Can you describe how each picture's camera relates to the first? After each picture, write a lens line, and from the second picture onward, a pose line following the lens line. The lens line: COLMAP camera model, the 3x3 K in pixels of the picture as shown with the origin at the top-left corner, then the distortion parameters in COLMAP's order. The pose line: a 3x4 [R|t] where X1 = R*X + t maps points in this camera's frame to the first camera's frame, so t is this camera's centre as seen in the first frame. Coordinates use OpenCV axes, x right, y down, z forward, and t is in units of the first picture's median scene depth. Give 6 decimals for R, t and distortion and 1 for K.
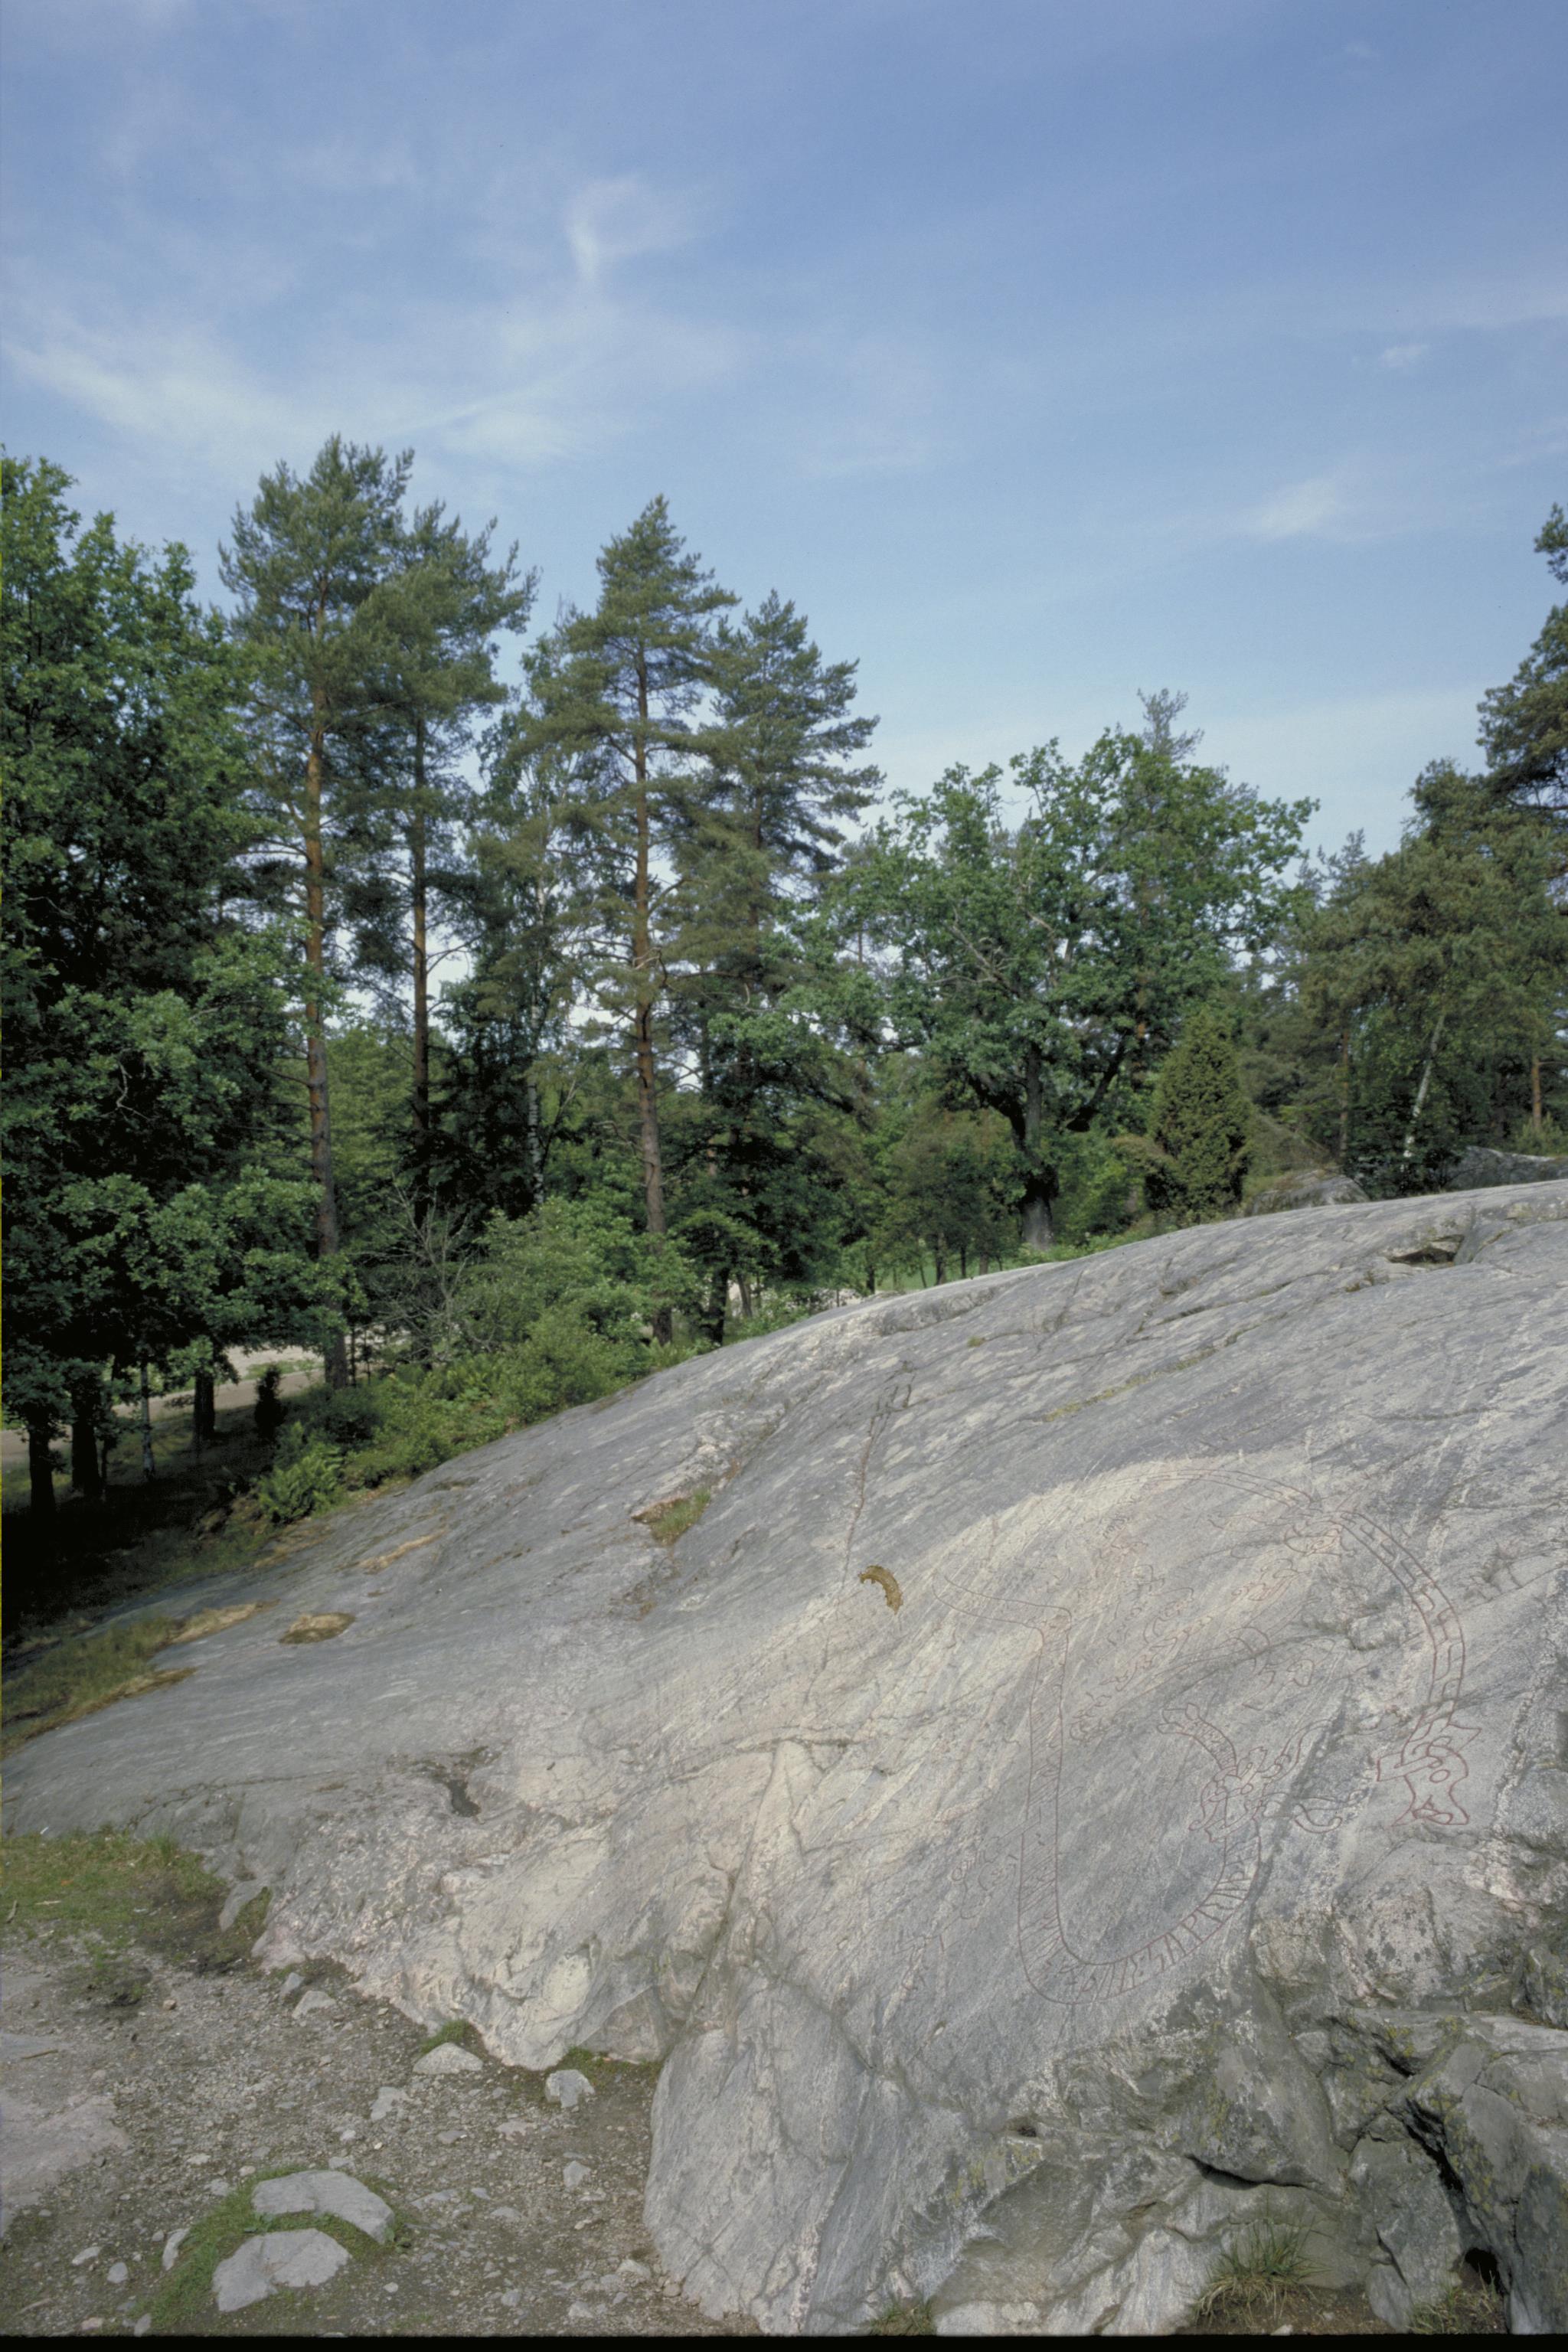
lens RADIAL K [[1658.1, 0, 740.9], [0, 1658.1, 1130.2], [0, 0, 1]] dist [0.001961, 0.000845]
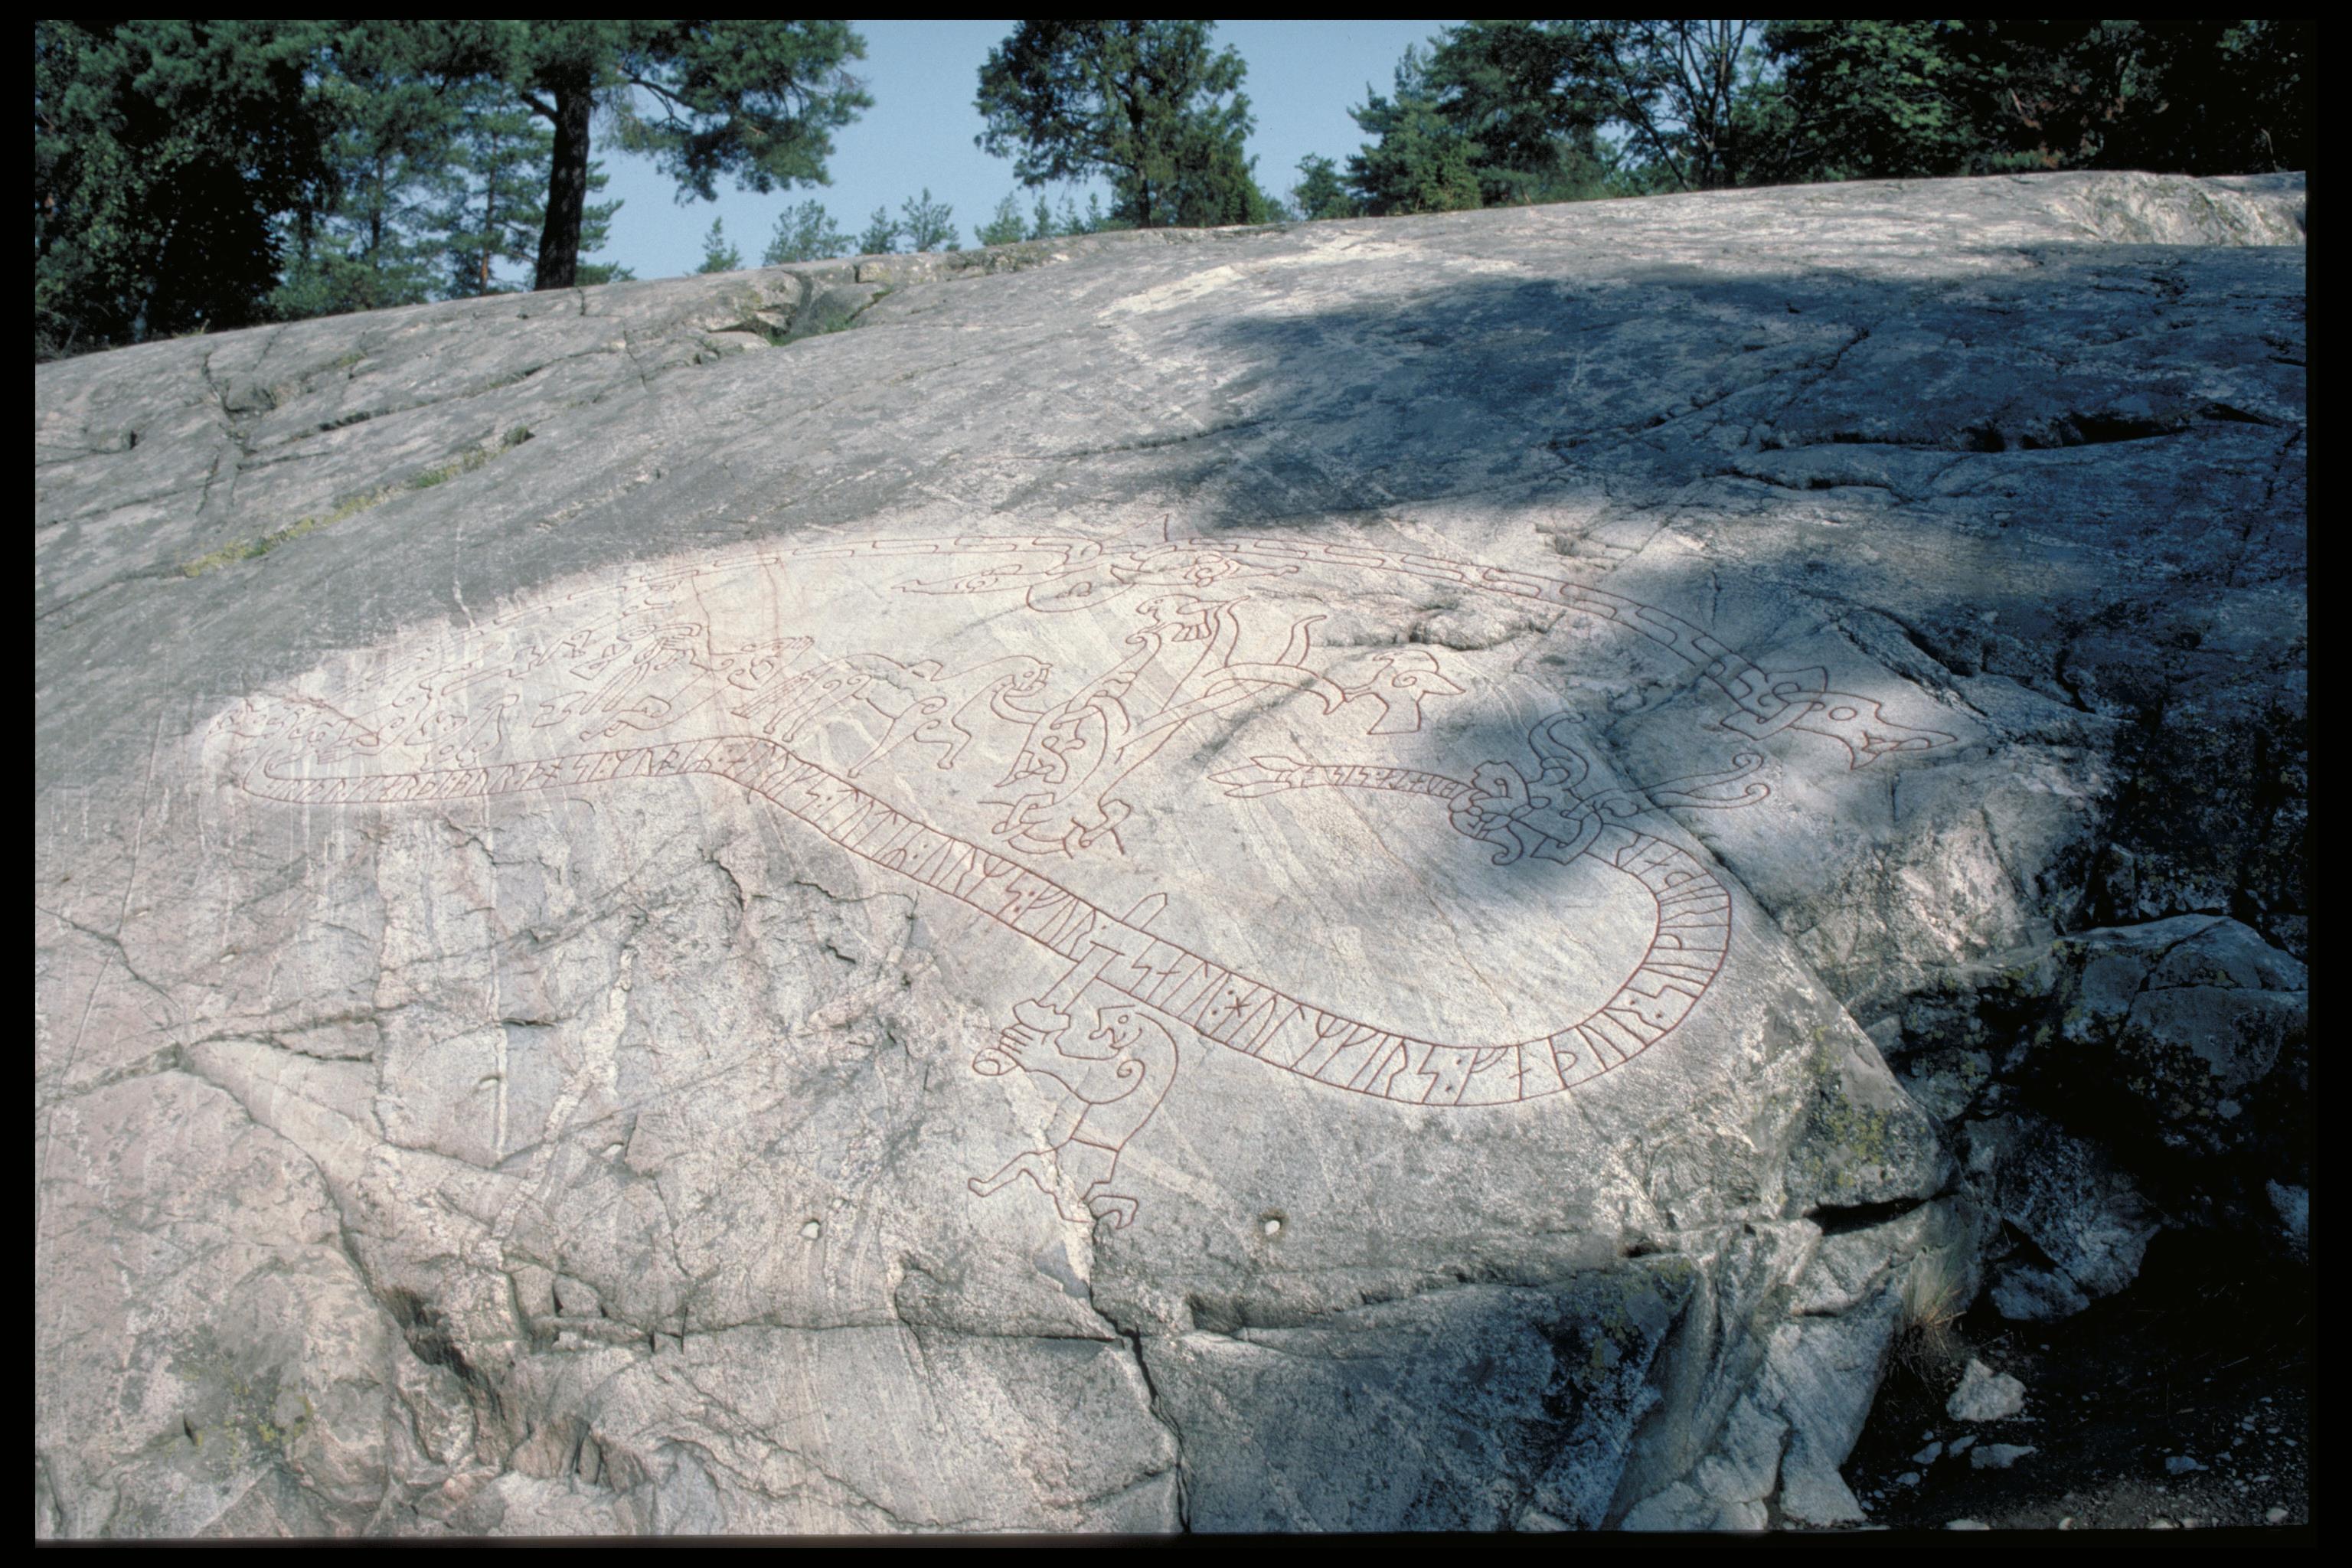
lens RADIAL K [[2405.9, 0, 1174.8], [0, 2405.9, 758.4], [0, 0, 1]] dist [-0.124678, 0.181829]
pose [[0.622867, -0.042249, 0.781186, -0.429871], [-0.070170, 0.991499, 0.109572, 0.219821], [-0.779175, -0.123065, 0.614607, 0.401504]]
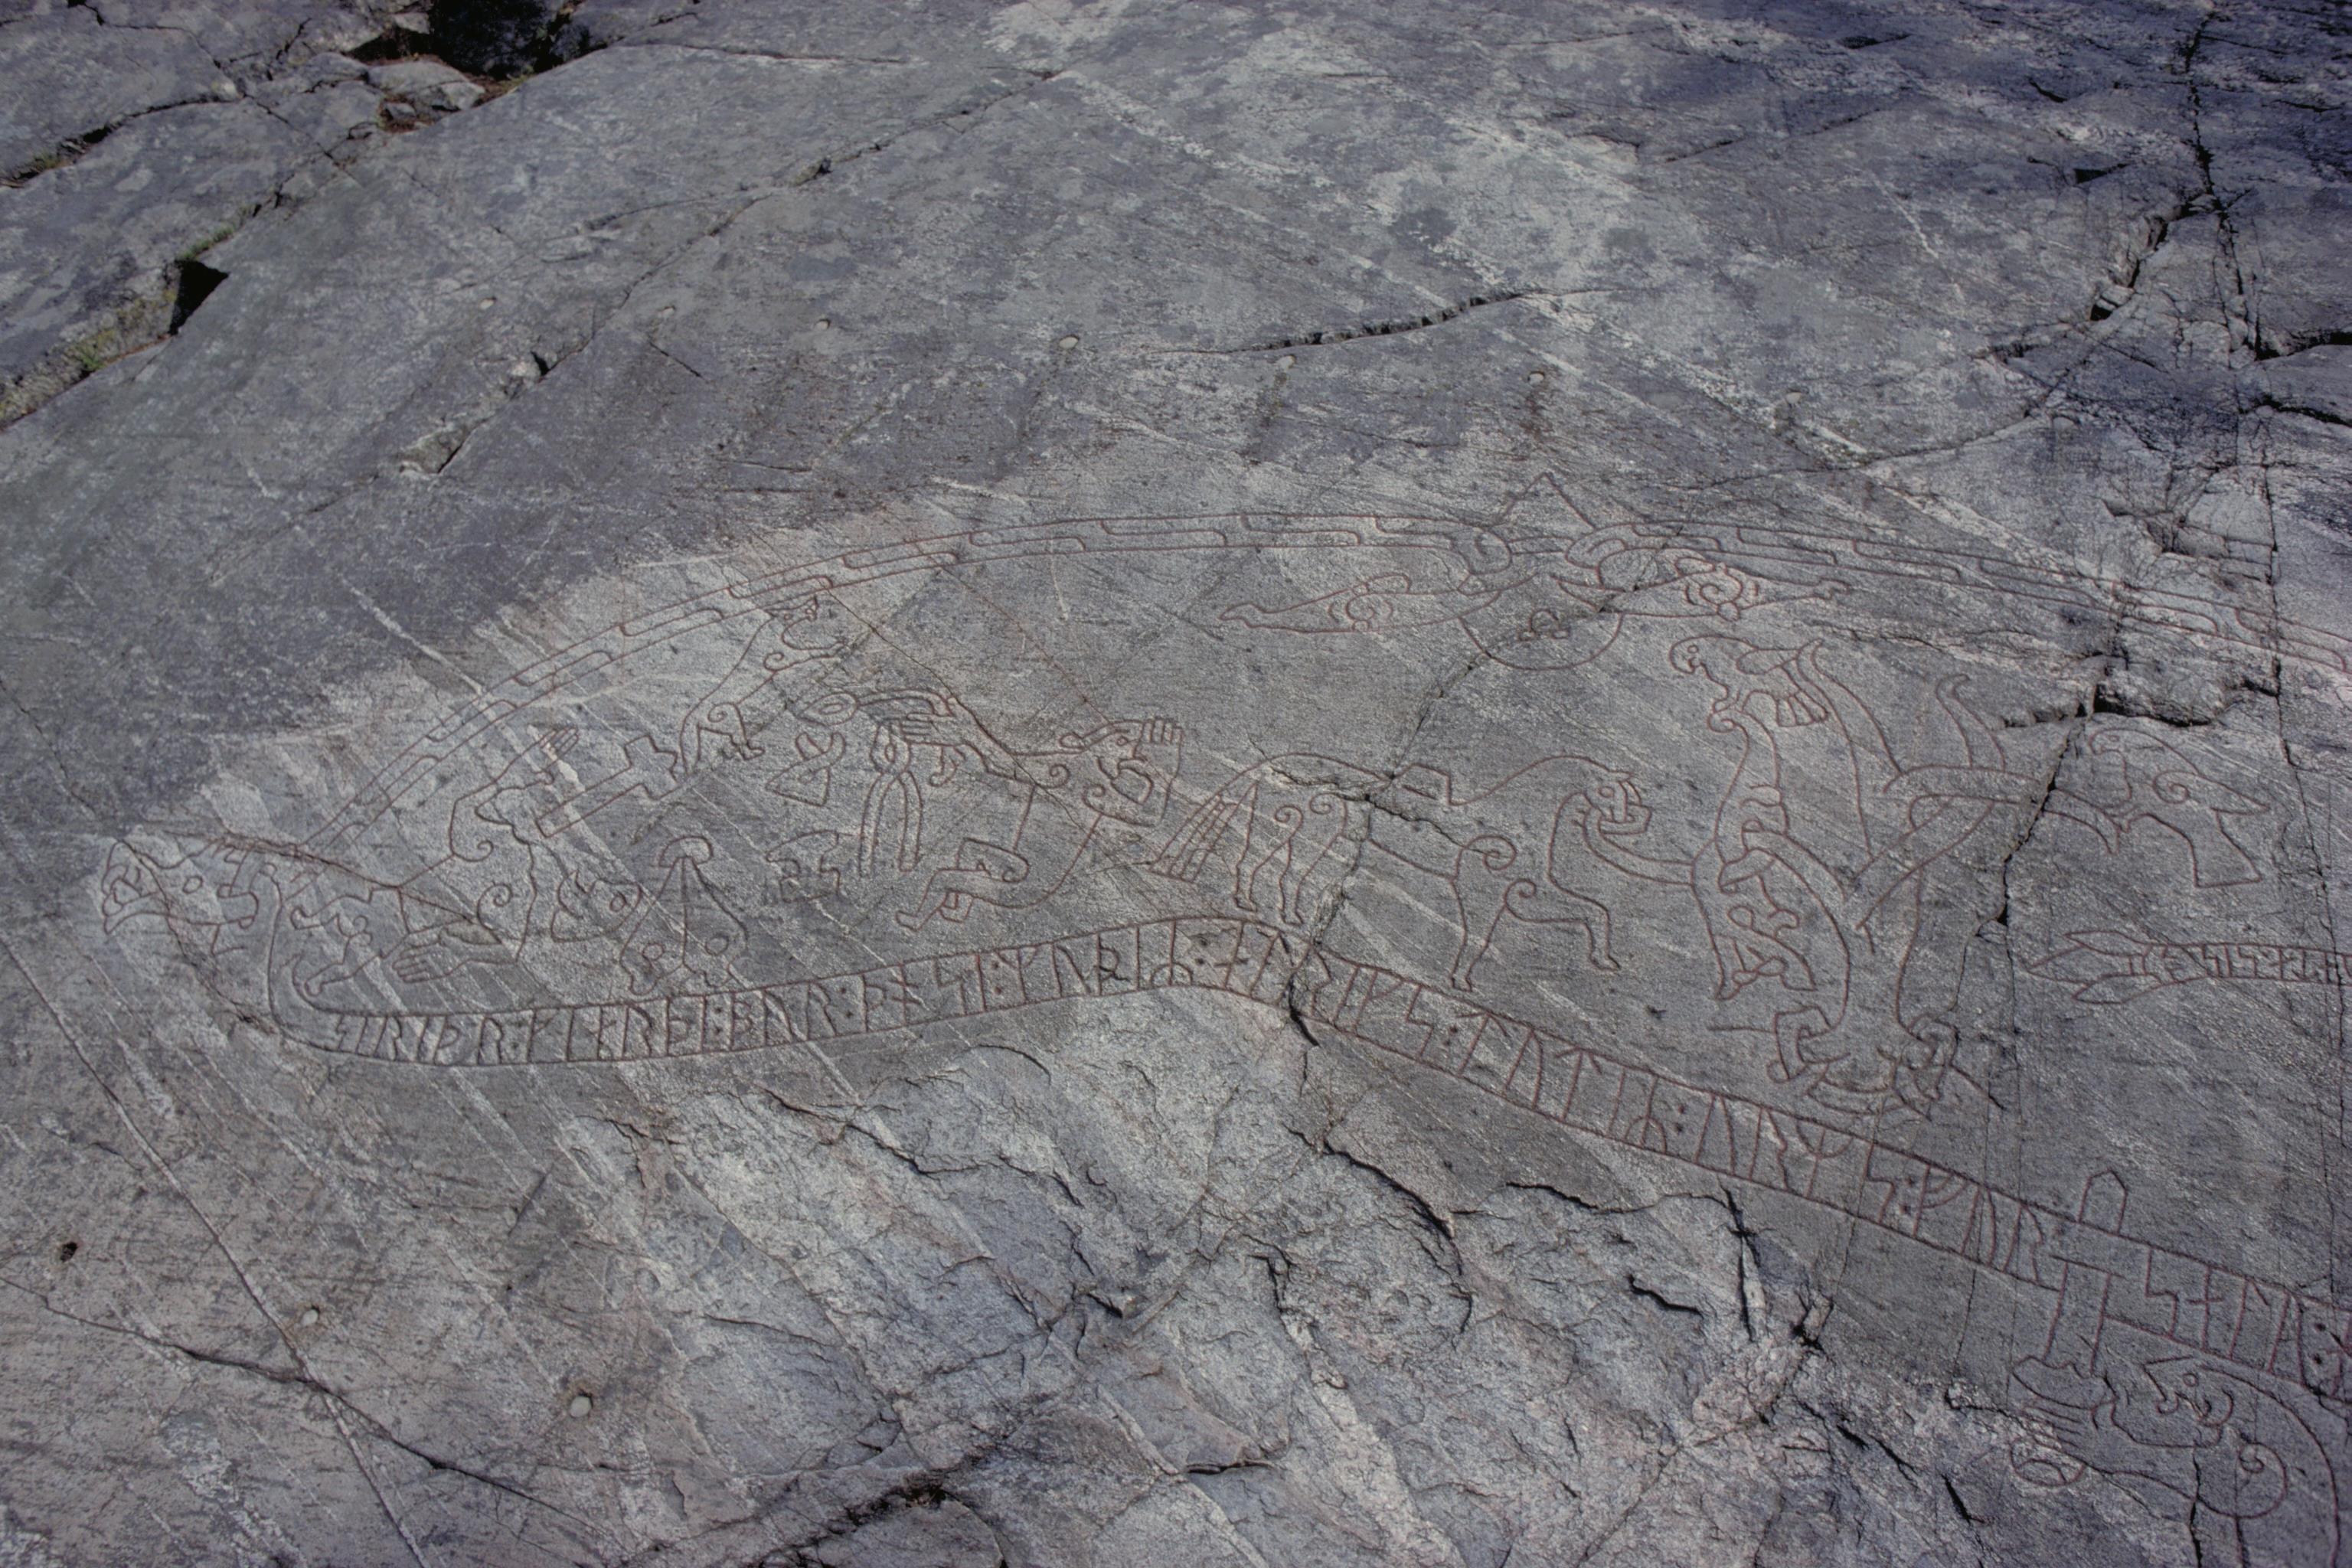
lens RADIAL K [[2418.8, 0, 1165.3], [0, 2418.8, 755.5], [0, 0, 1]] dist [-0.132999, 0.158802]
pose [[0.257577, -0.329052, 0.908504, -0.414336], [-0.027195, 0.937388, 0.347224, 0.037195], [-0.965875, -0.114143, 0.232501, 0.990676]]
